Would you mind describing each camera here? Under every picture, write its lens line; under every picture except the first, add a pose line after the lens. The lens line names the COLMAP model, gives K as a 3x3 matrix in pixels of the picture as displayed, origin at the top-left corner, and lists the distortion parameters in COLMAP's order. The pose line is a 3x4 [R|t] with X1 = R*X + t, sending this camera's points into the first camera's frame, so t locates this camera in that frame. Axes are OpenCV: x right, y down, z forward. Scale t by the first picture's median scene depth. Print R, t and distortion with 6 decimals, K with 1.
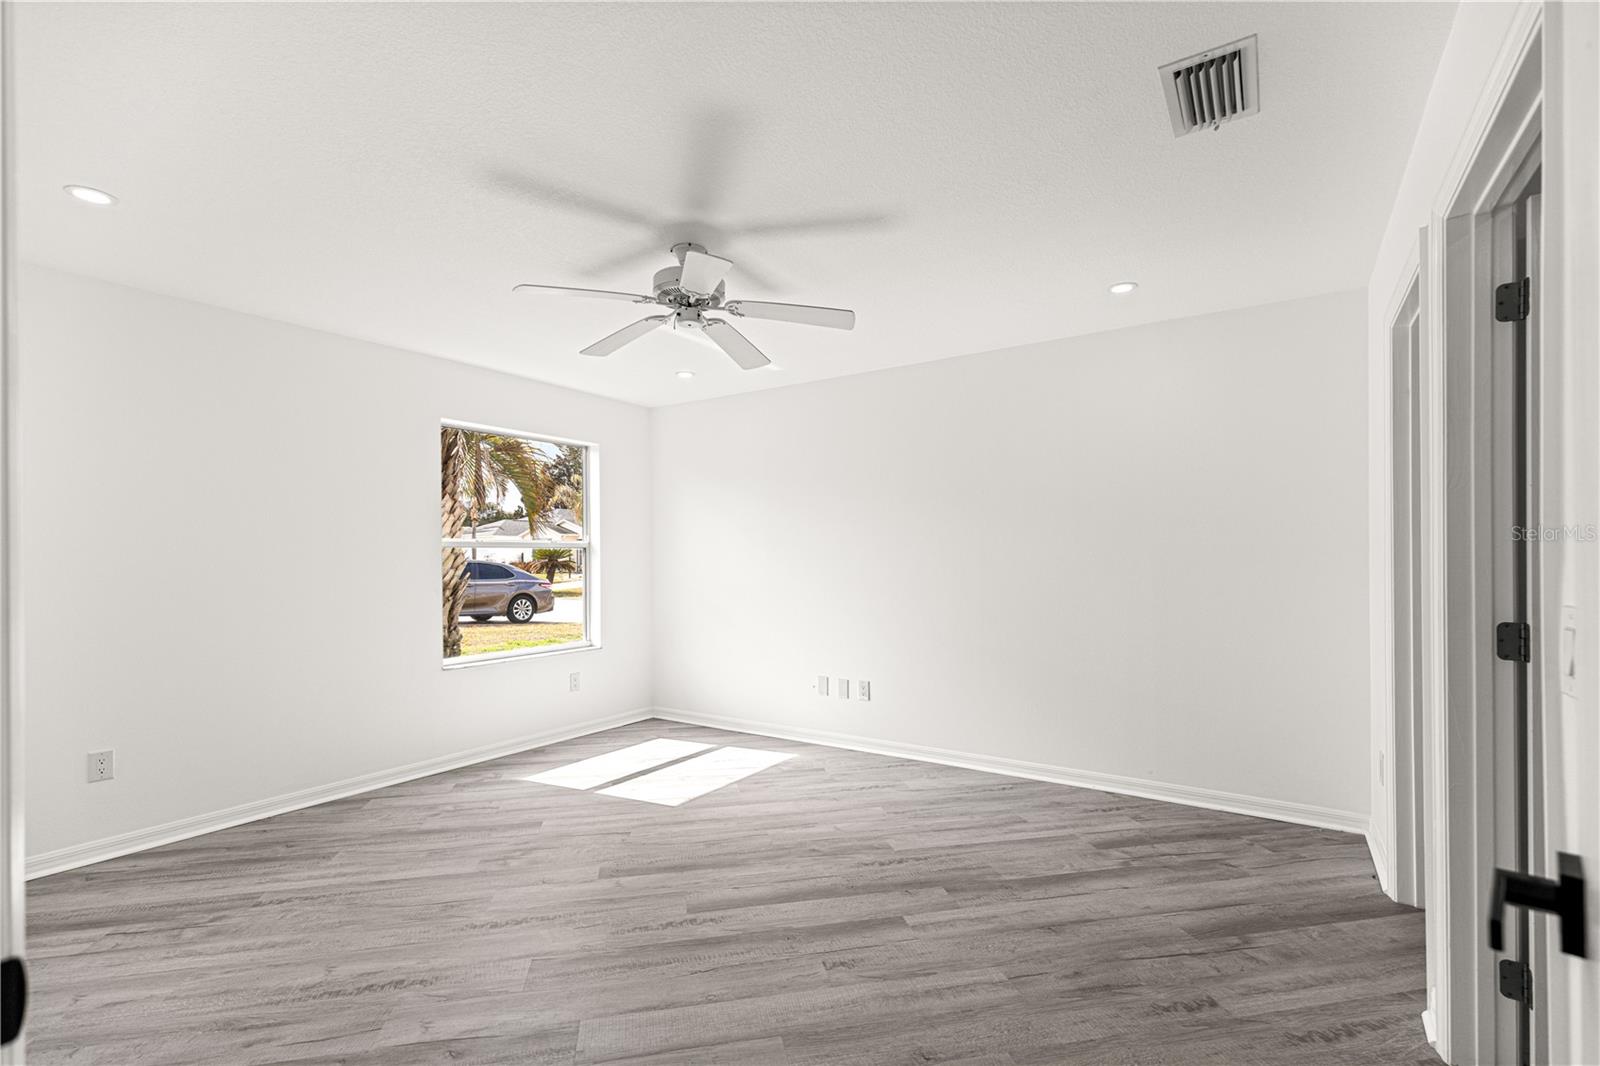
lens RADIAL K [[714.9, 0, 800.4], [0, 714.9, 561.2], [0, 0, 1]] dist [0.002278, 0.000178]
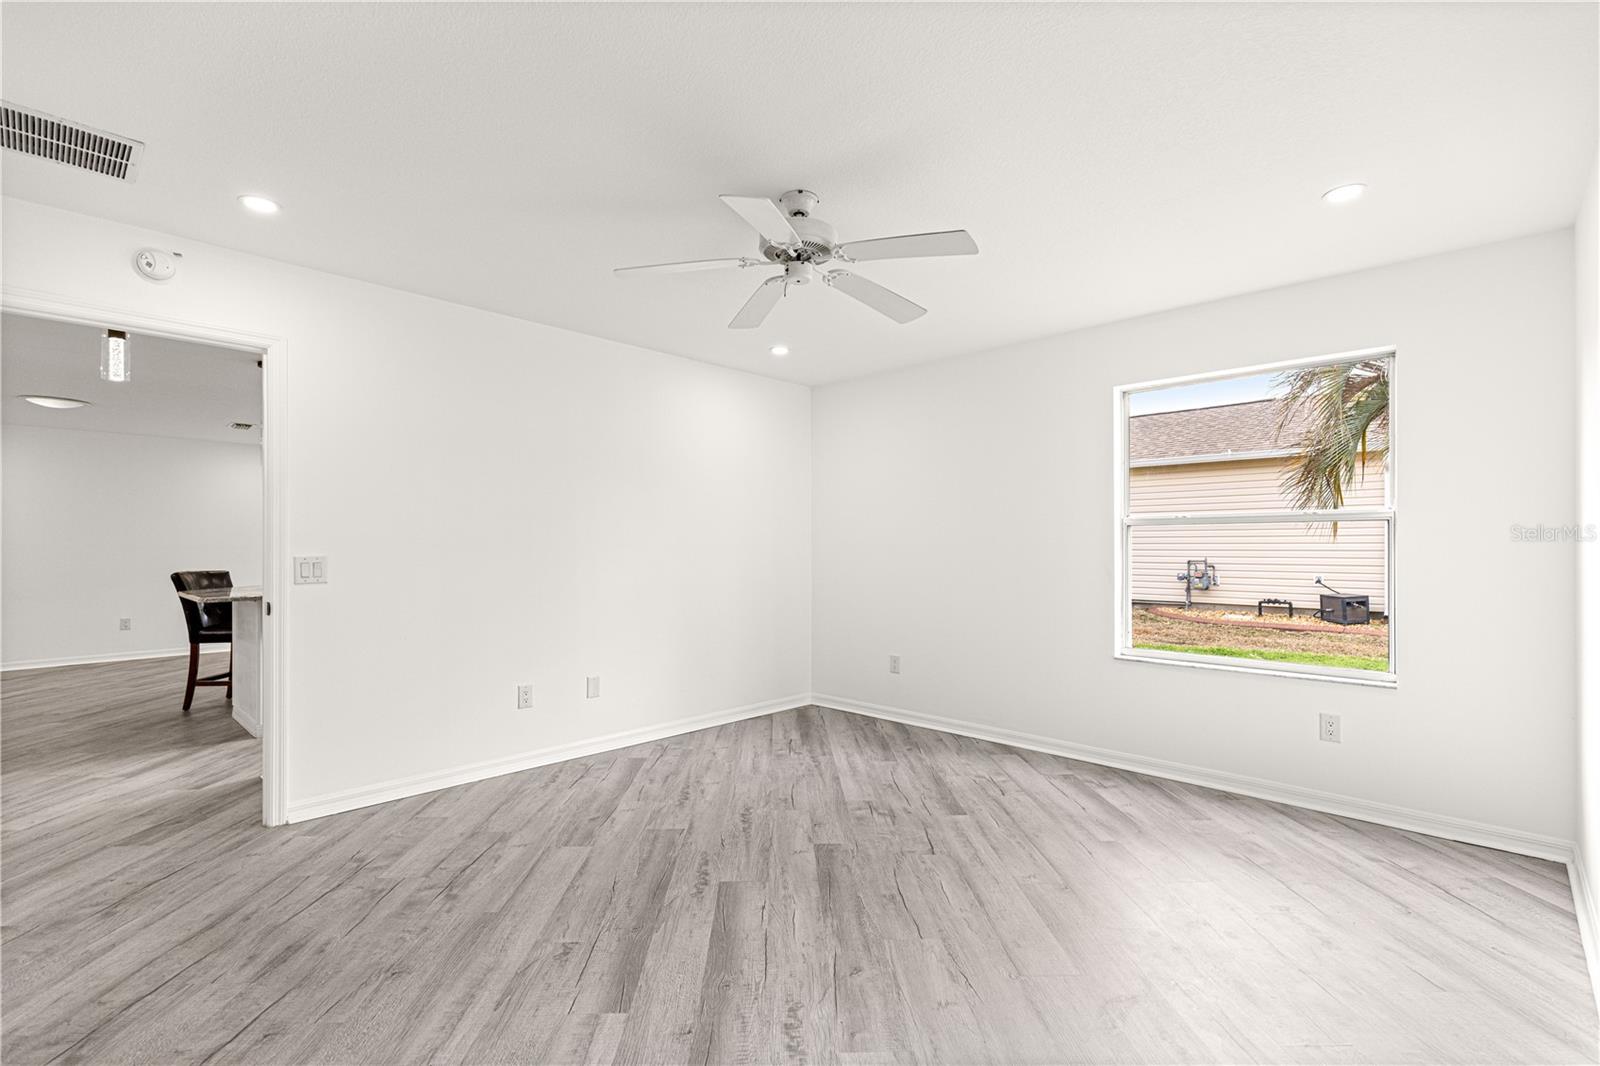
lens RADIAL K [[720.1, 0, 794.6], [0, 720.1, 533.0], [0, 0, 1]] dist [0.007445, -0.001011]
pose [[-0.182429, -0.010592, -0.983162, 0.800309], [-0.001069, 0.999944, -0.010575, 0.001875], [0.983219, -0.000878, -0.182430, 1.222069]]
